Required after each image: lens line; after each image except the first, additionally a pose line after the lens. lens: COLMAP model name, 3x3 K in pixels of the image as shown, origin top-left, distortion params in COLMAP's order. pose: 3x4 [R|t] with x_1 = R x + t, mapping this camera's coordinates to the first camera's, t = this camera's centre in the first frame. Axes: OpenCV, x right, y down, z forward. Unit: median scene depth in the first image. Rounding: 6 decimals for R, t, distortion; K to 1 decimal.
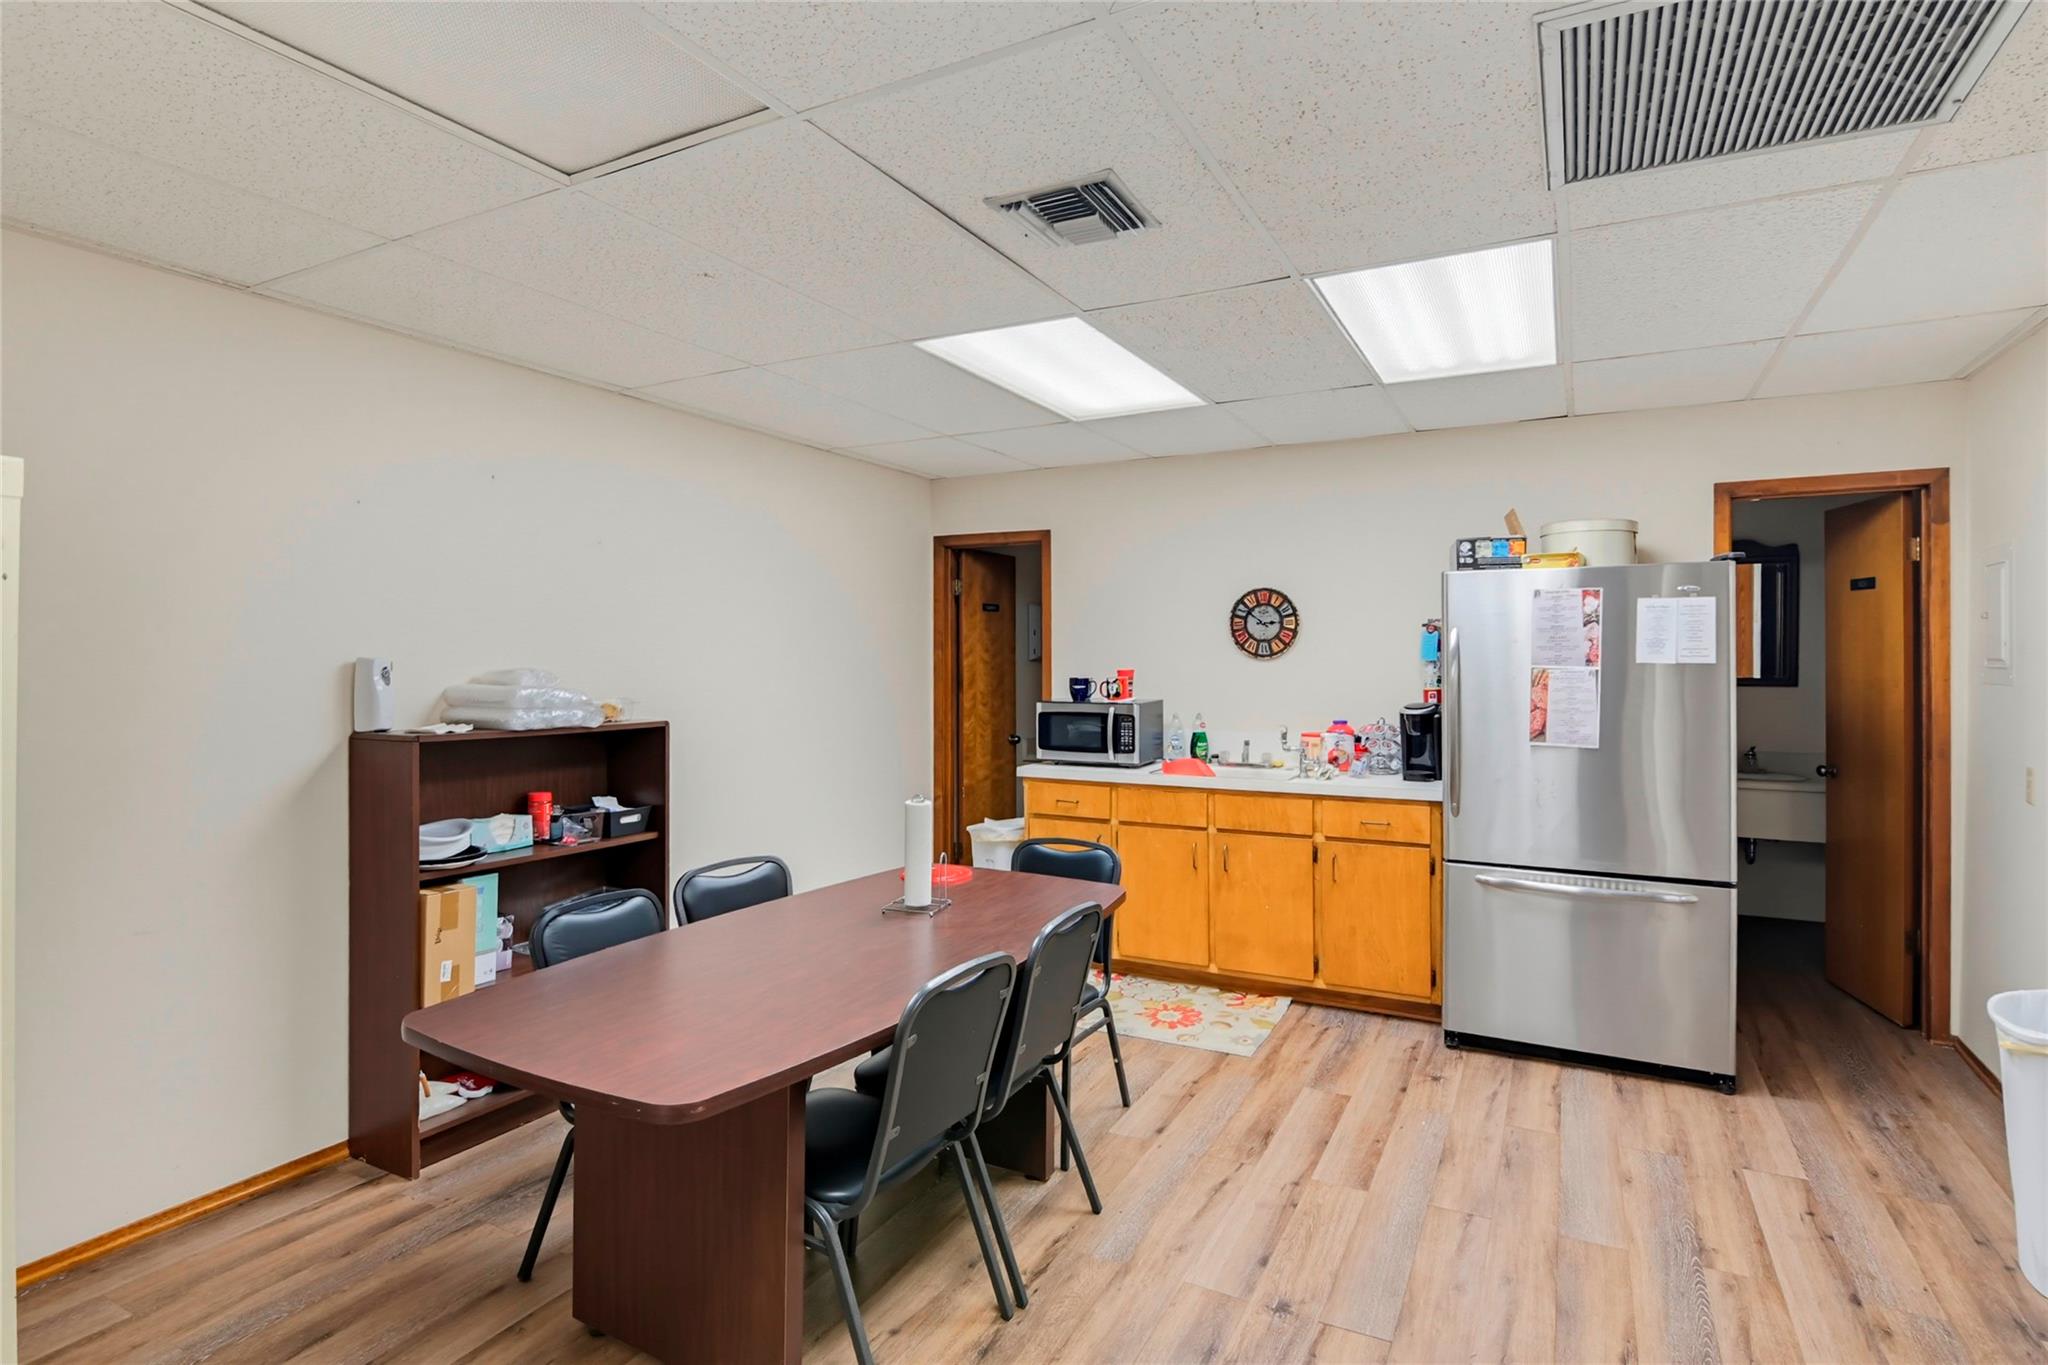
lens RADIAL K [[1024.8, 0, 1024.0], [0, 1024.8, 669.0], [0, 0, 1]] dist [0.003683, 0.000111]
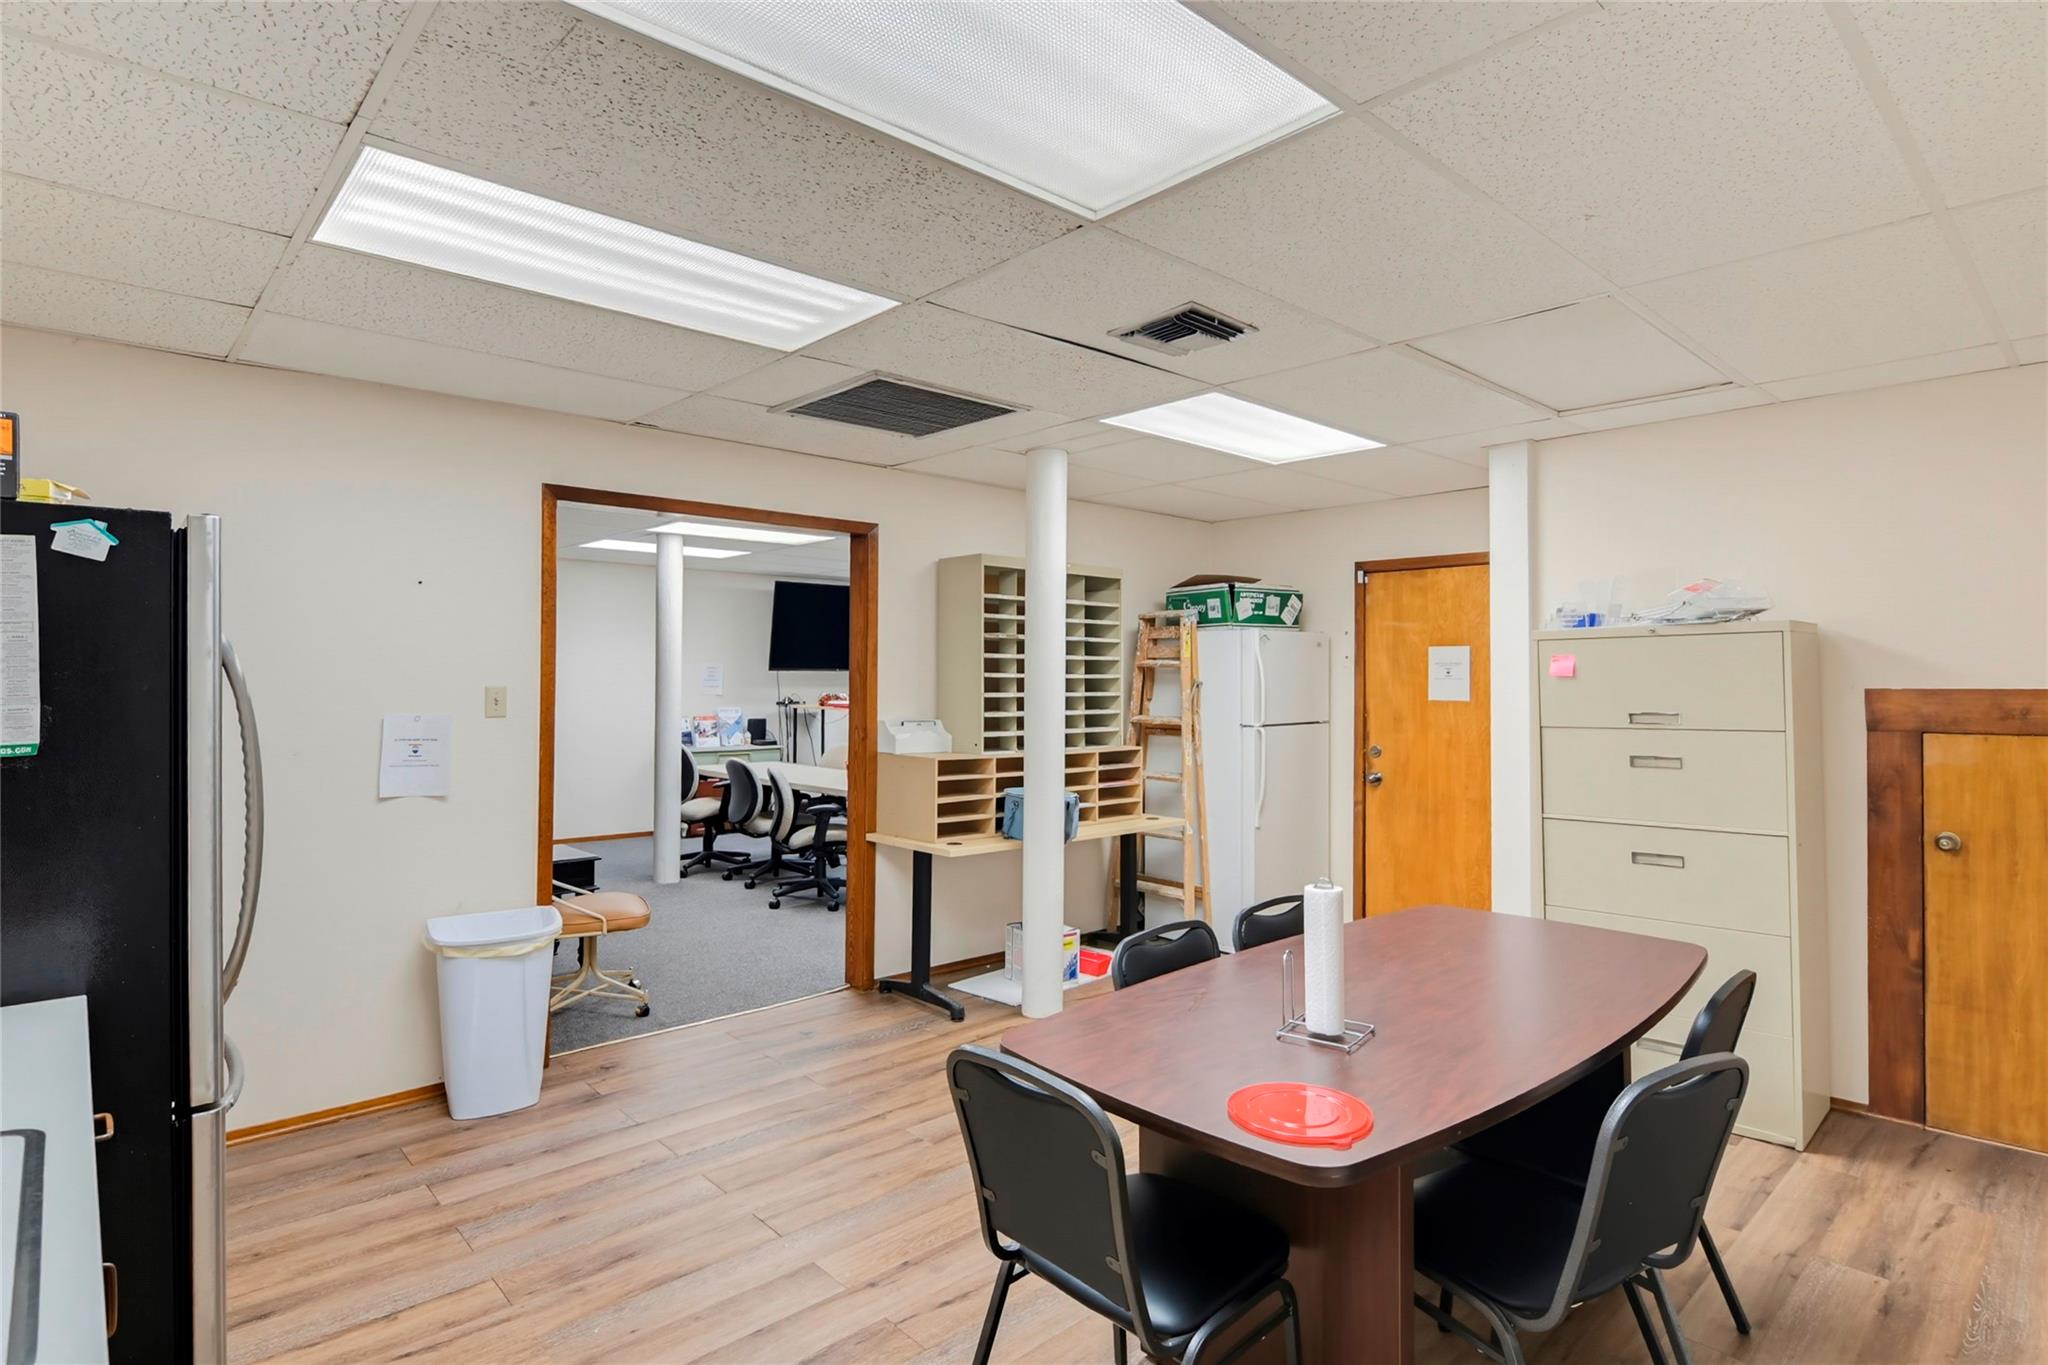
lens RADIAL K [[1024.8, 0, 1026.2], [0, 1024.8, 678.5], [0, 0, 1]] dist [0.003683, 0.000111]
pose [[-0.942987, 0.000577, 0.332828, -0.132780], [0.003175, 0.999969, 0.007263, -0.012791], [-0.332813, 0.007906, -0.942960, 1.631429]]
